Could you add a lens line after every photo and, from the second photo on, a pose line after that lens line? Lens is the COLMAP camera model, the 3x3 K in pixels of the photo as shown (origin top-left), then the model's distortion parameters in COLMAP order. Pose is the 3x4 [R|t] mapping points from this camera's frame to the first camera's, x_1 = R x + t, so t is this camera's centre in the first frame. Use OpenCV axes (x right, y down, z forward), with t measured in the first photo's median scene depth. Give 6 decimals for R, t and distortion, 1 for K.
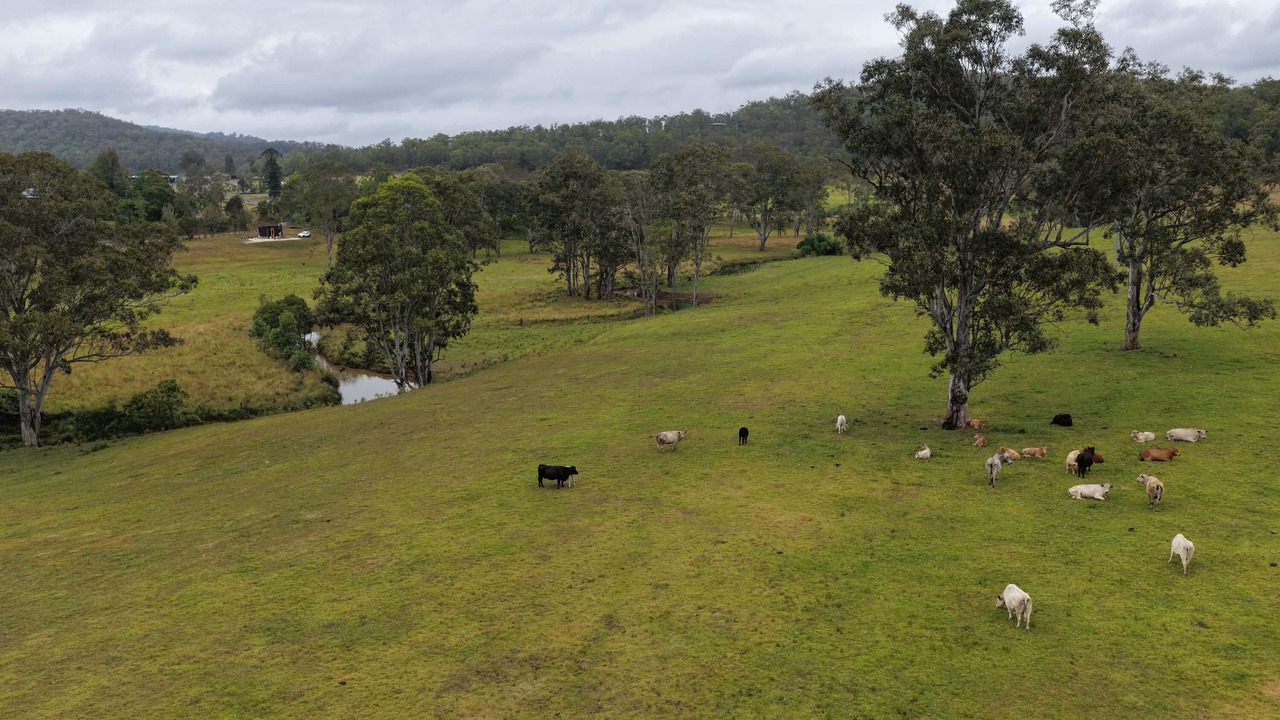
lens RADIAL K [[1061.9, 0, 648.5], [0, 1061.9, 358.1], [0, 0, 1]] dist [-0.015492, 0.040290]
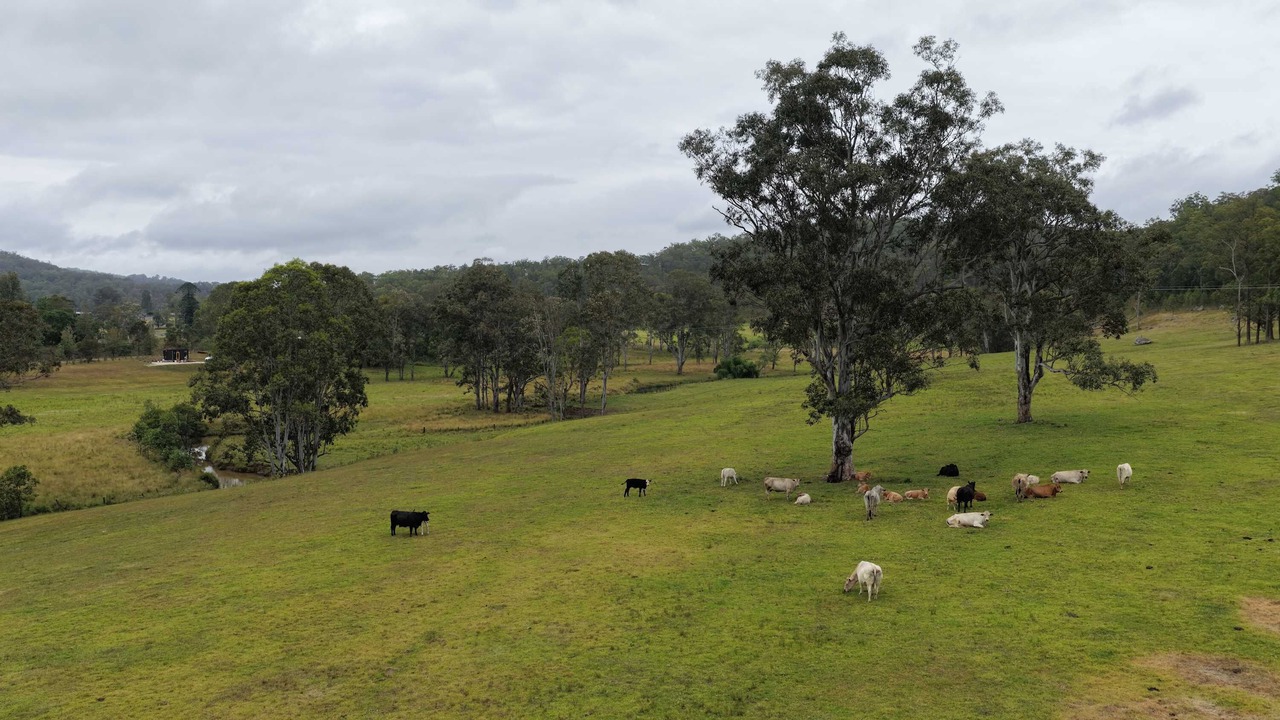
lens RADIAL K [[1061.9, 0, 646.0], [0, 1061.9, 356.9], [0, 0, 1]] dist [-0.015492, 0.040290]
pose [[0.997789, -0.002182, 0.066432, 0.051608], [0.010958, 0.991186, -0.132027, 0.082139], [-0.065559, 0.132463, 0.989018, 0.047242]]
